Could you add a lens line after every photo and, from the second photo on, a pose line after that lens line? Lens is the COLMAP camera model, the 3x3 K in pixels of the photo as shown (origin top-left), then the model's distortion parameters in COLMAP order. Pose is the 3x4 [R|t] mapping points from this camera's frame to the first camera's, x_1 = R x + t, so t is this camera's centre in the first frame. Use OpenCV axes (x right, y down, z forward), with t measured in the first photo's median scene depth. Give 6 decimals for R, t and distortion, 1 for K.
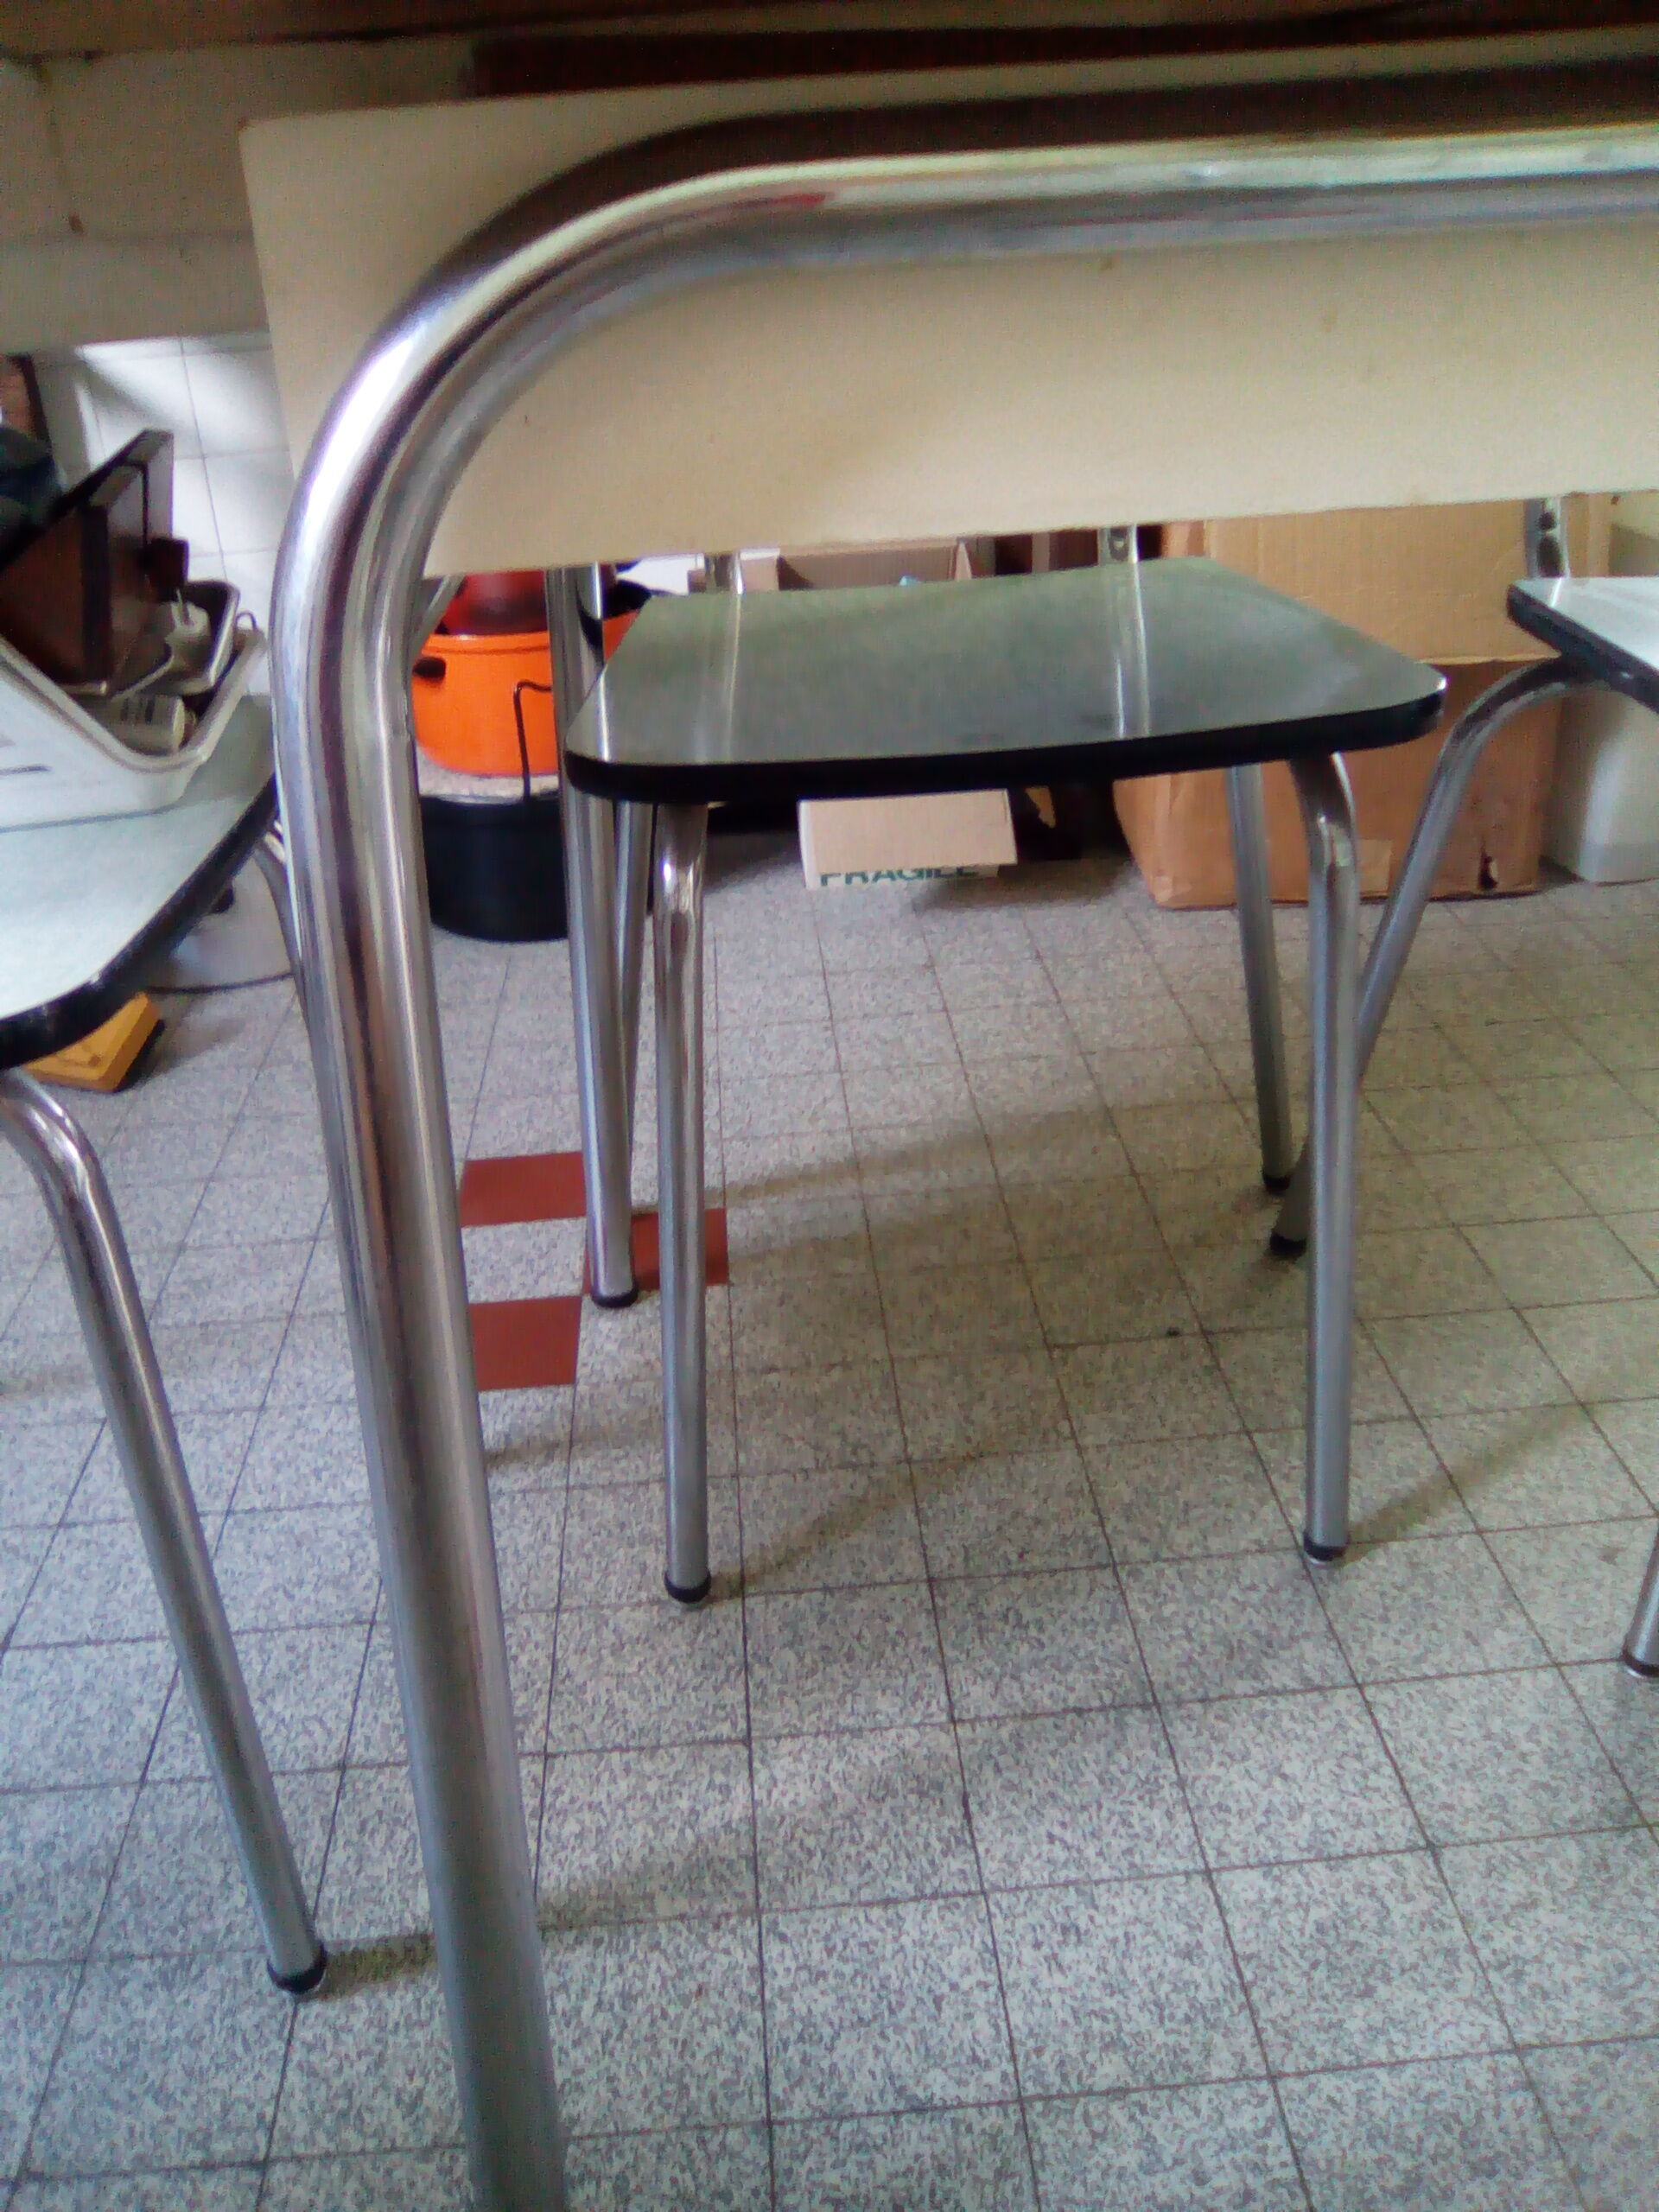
lens RADIAL K [[1837.2, 0, 820.7], [0, 1837.2, 1095.0], [0, 0, 1]] dist [-0.058263, 0.033861]
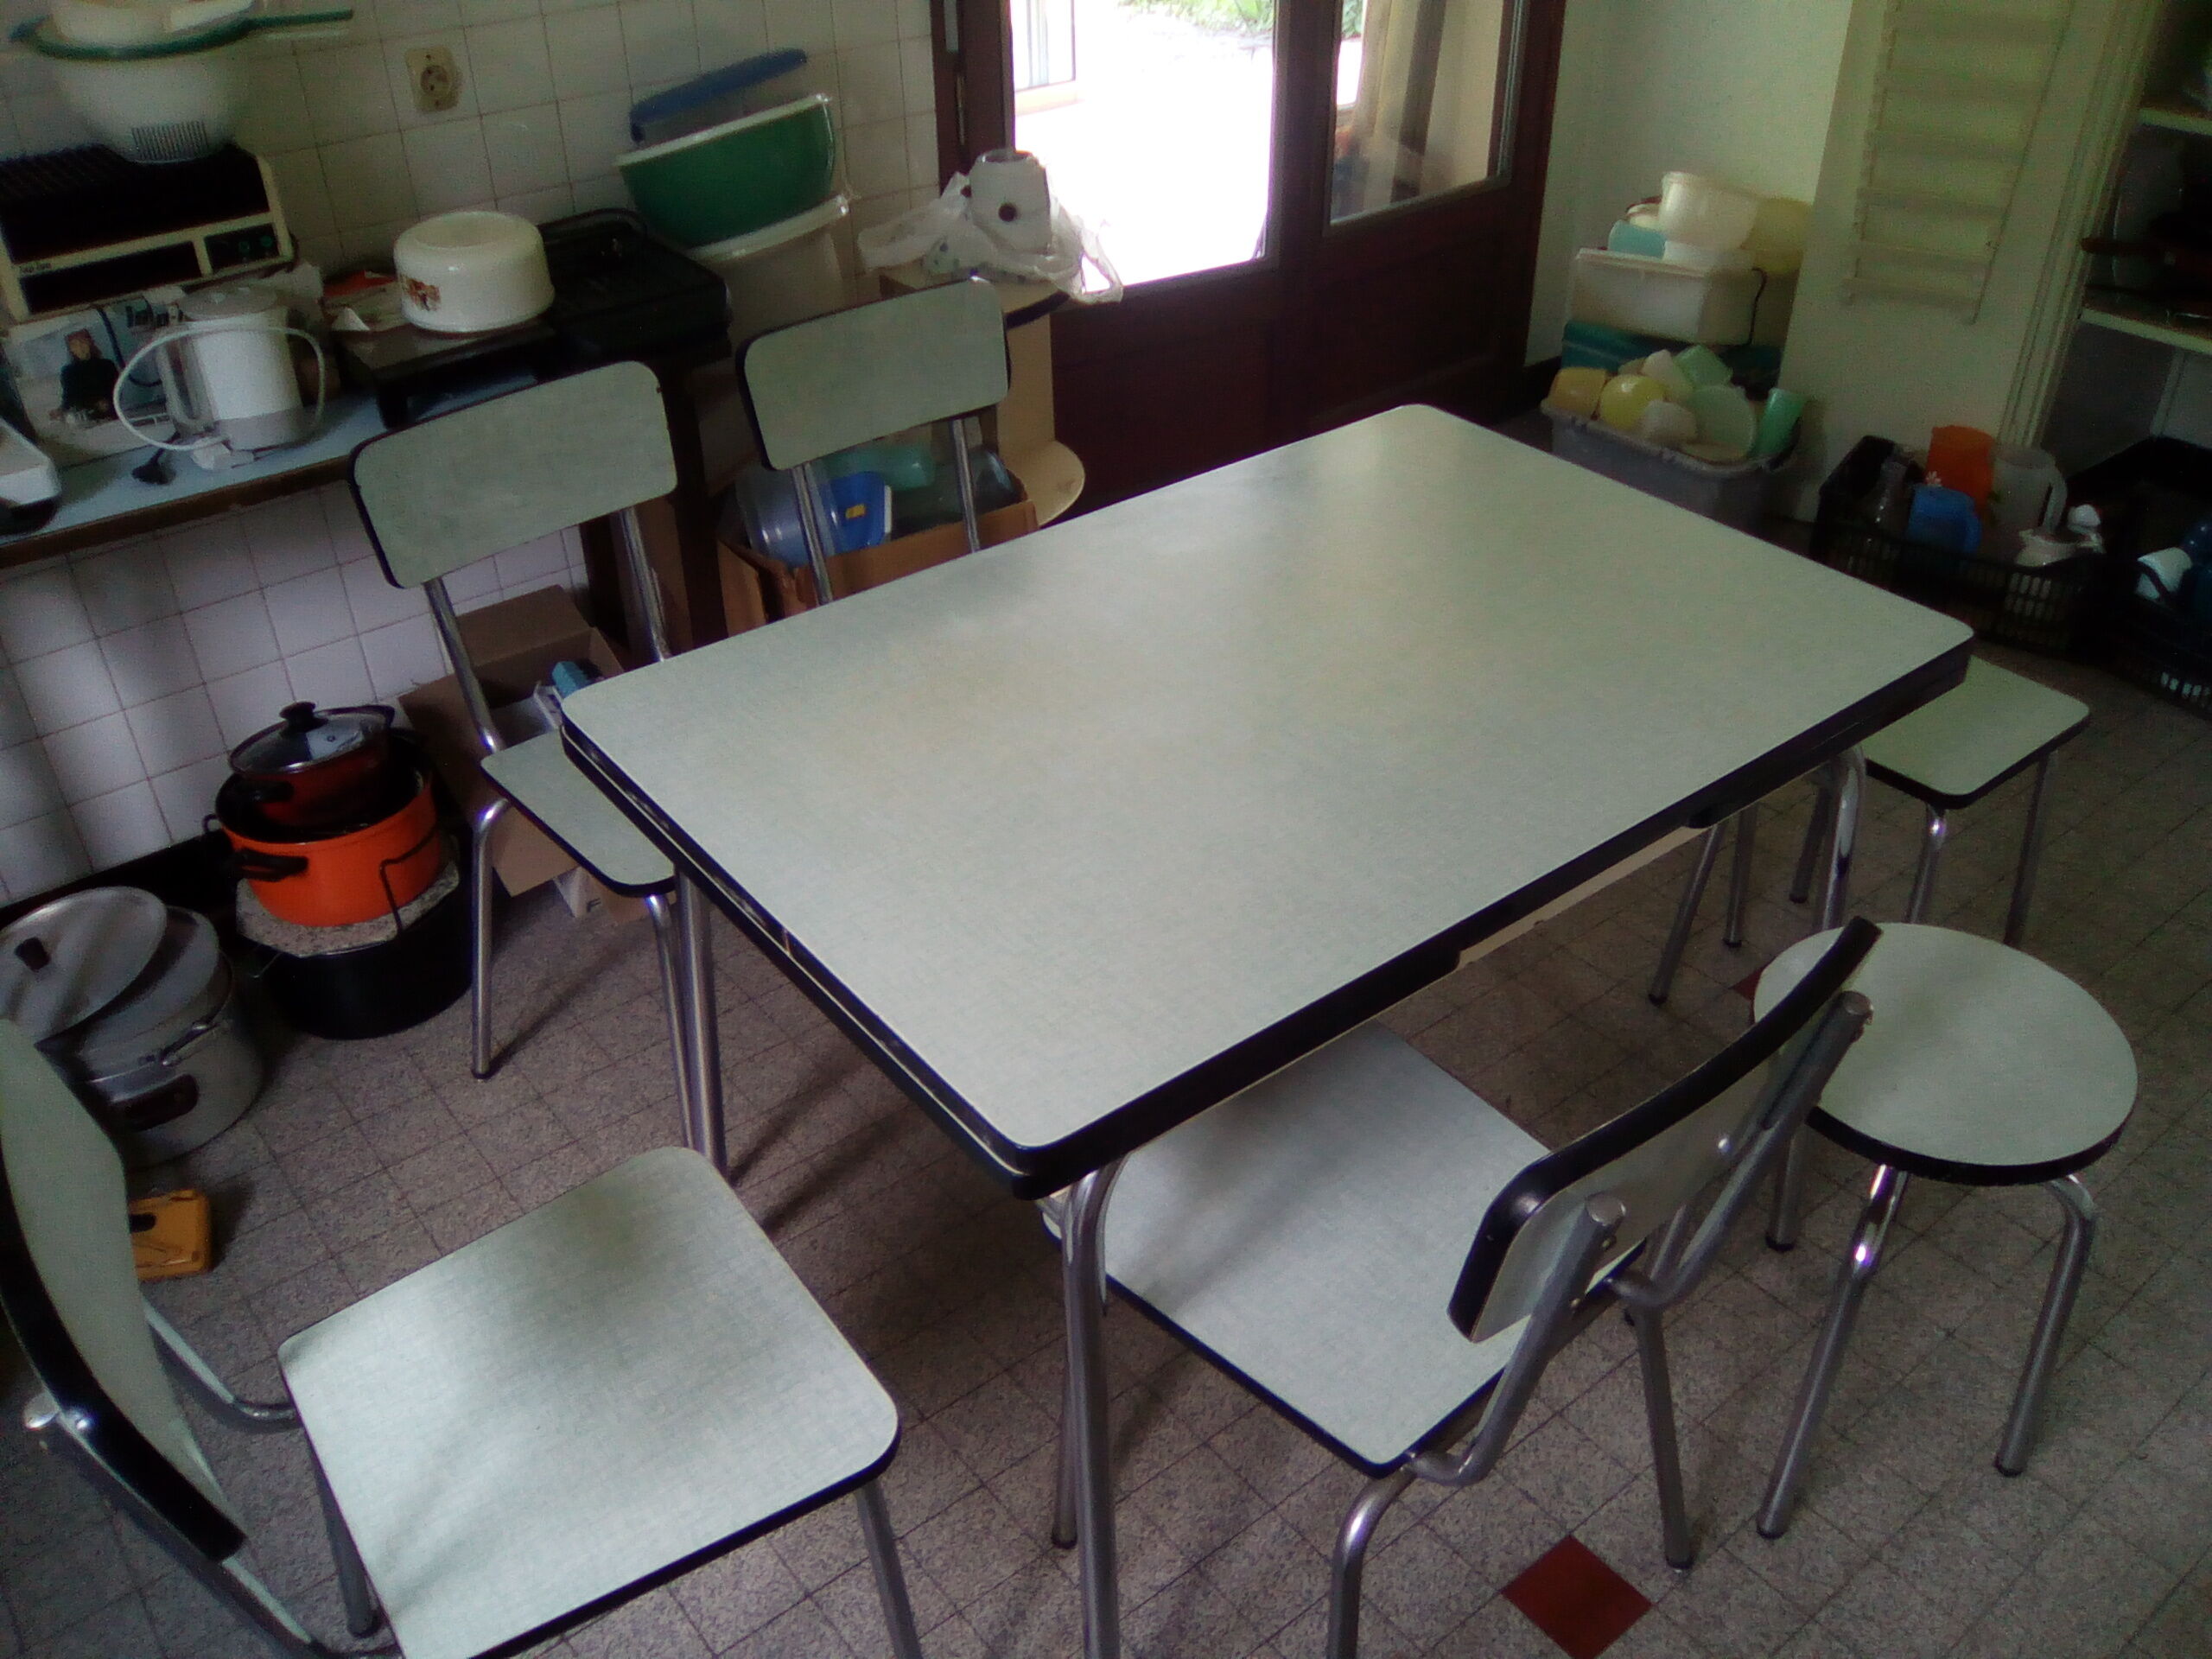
lens RADIAL K [[1837.2, 0, 1108.3], [0, 1837.2, 824.2], [0, 0, 1]] dist [-0.058263, 0.033861]
pose [[0.816260, -0.284818, 0.502592, -0.628489], [0.234002, 0.958456, 0.163113, -0.553210], [-0.528169, -0.015536, 0.848997, -0.667122]]
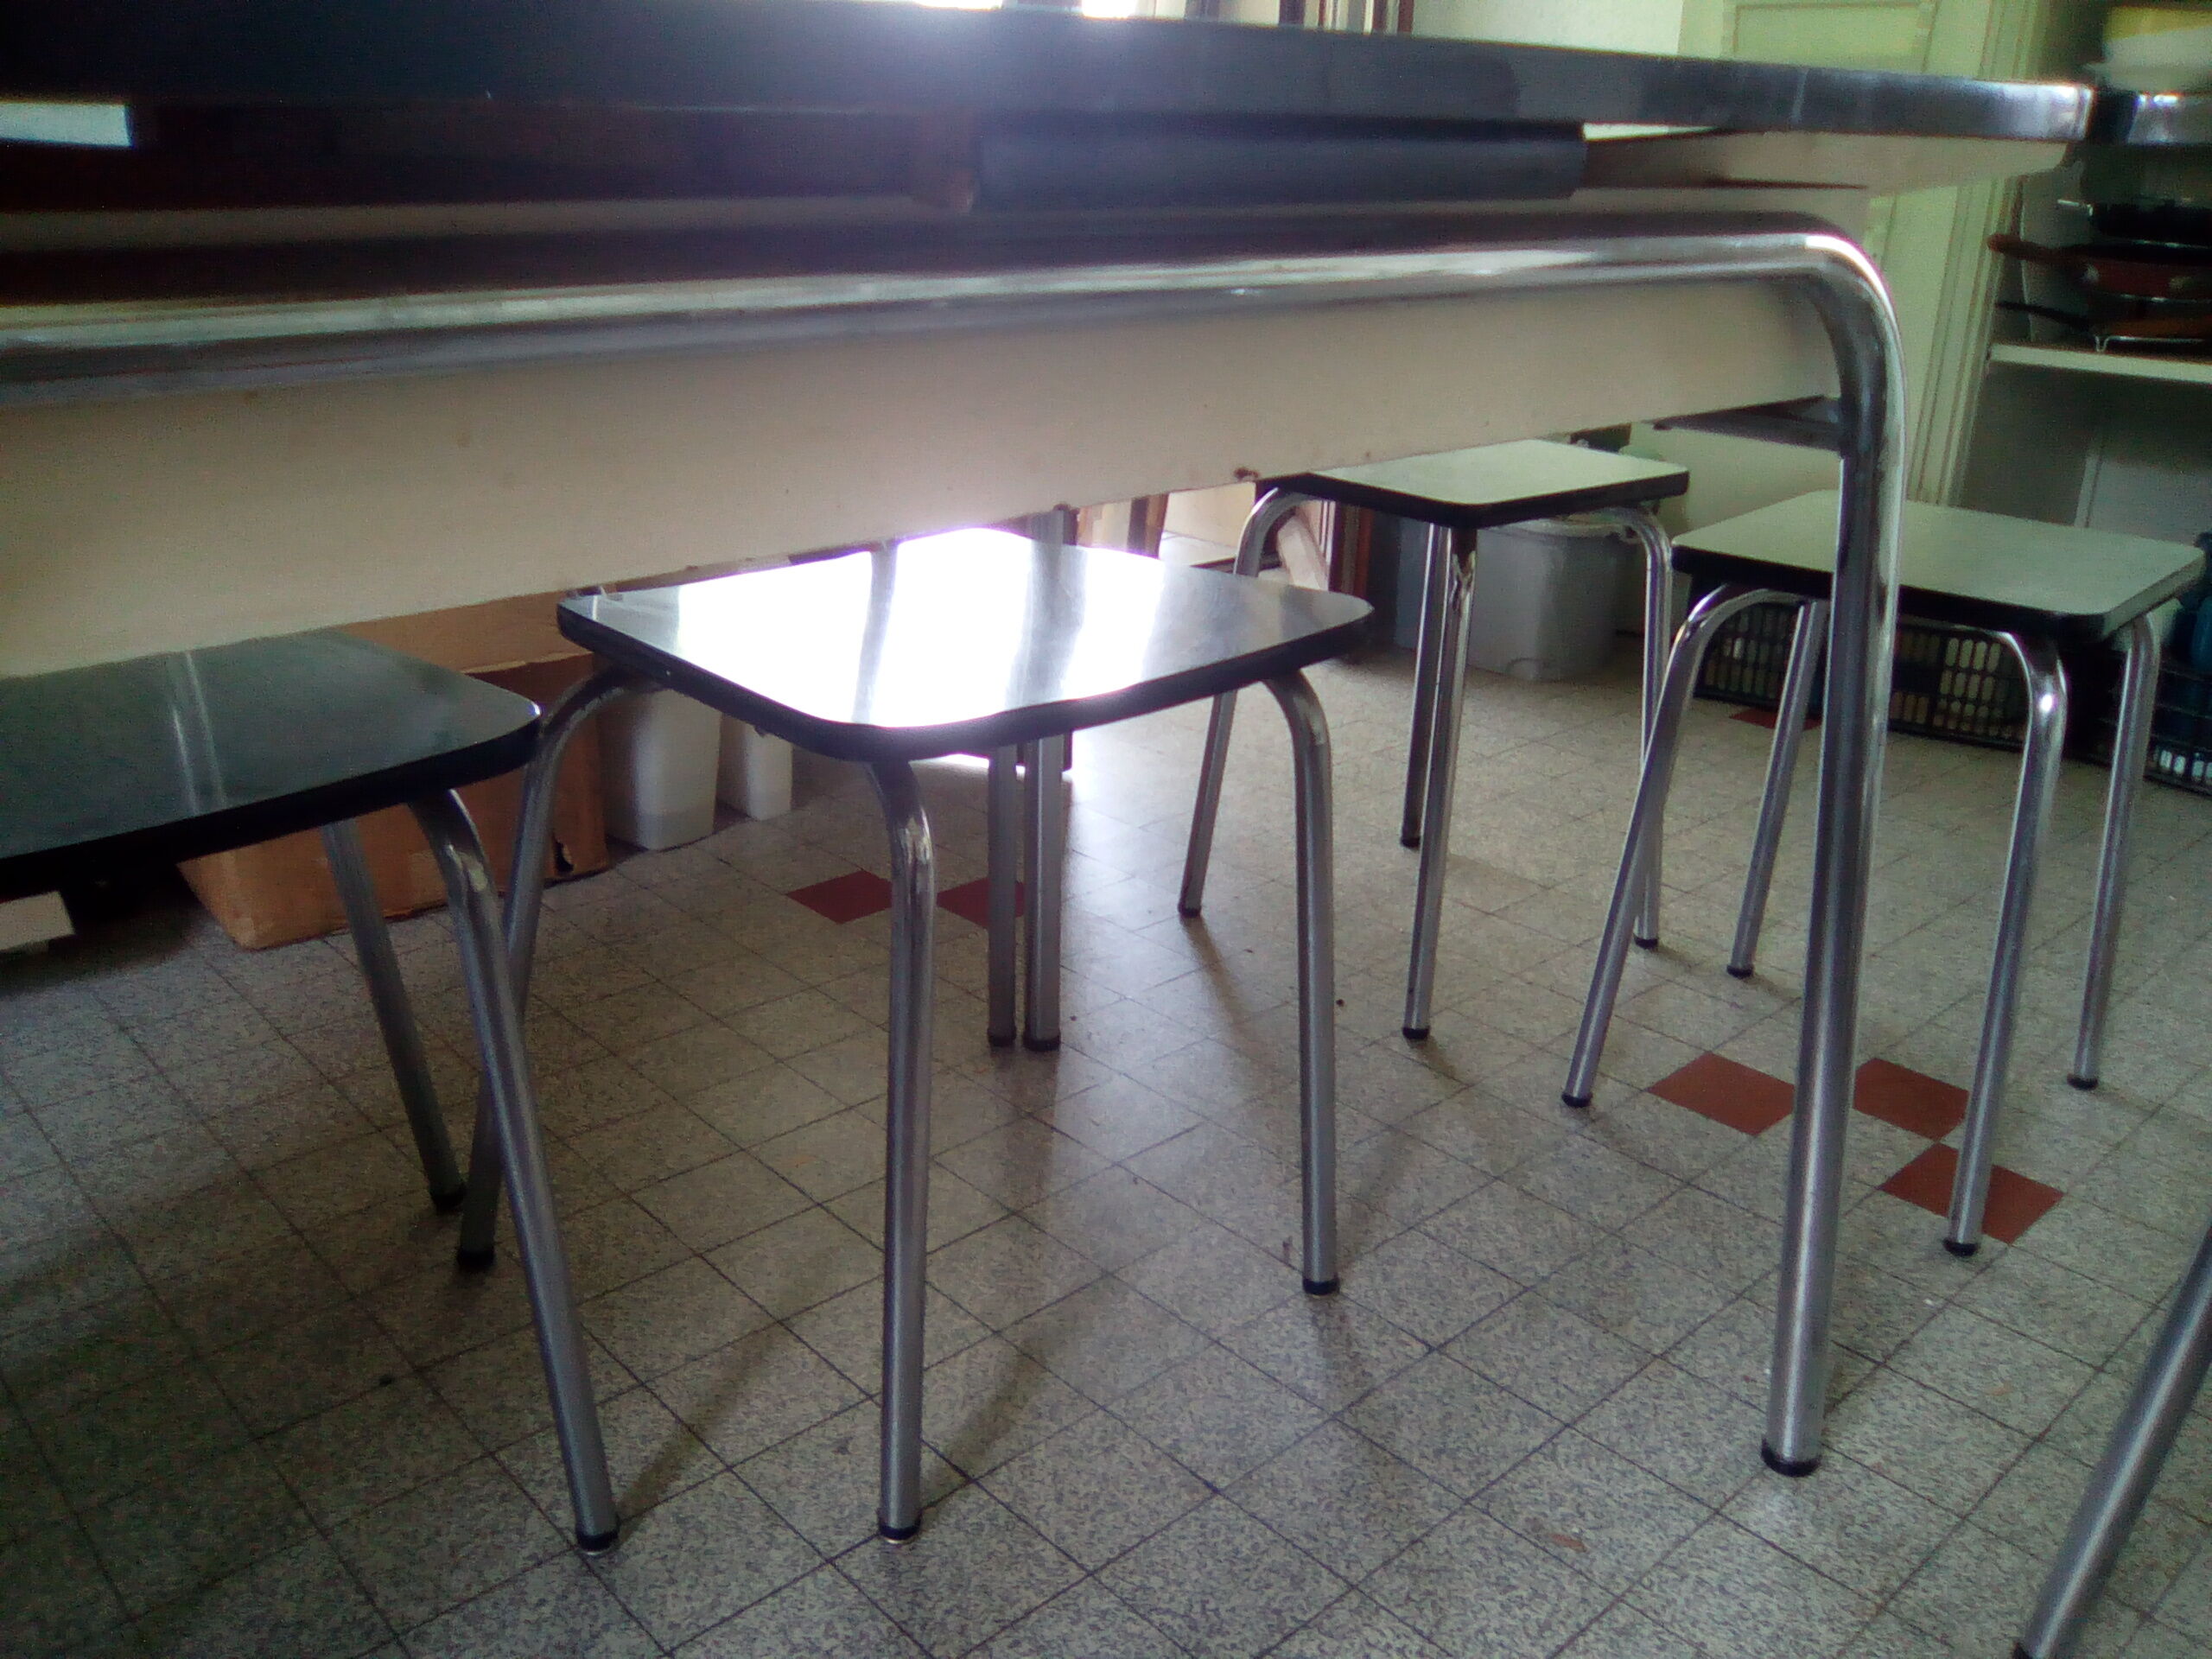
lens RADIAL K [[1837.2, 0, 1107.3], [0, 1837.2, 847.6], [0, 0, 1]] dist [-0.058263, 0.033861]
pose [[0.769664, -0.158654, 0.618422, -0.065687], [0.230421, 0.972375, -0.037313, -0.021701], [-0.595419, 0.171215, 0.784960, -0.033025]]
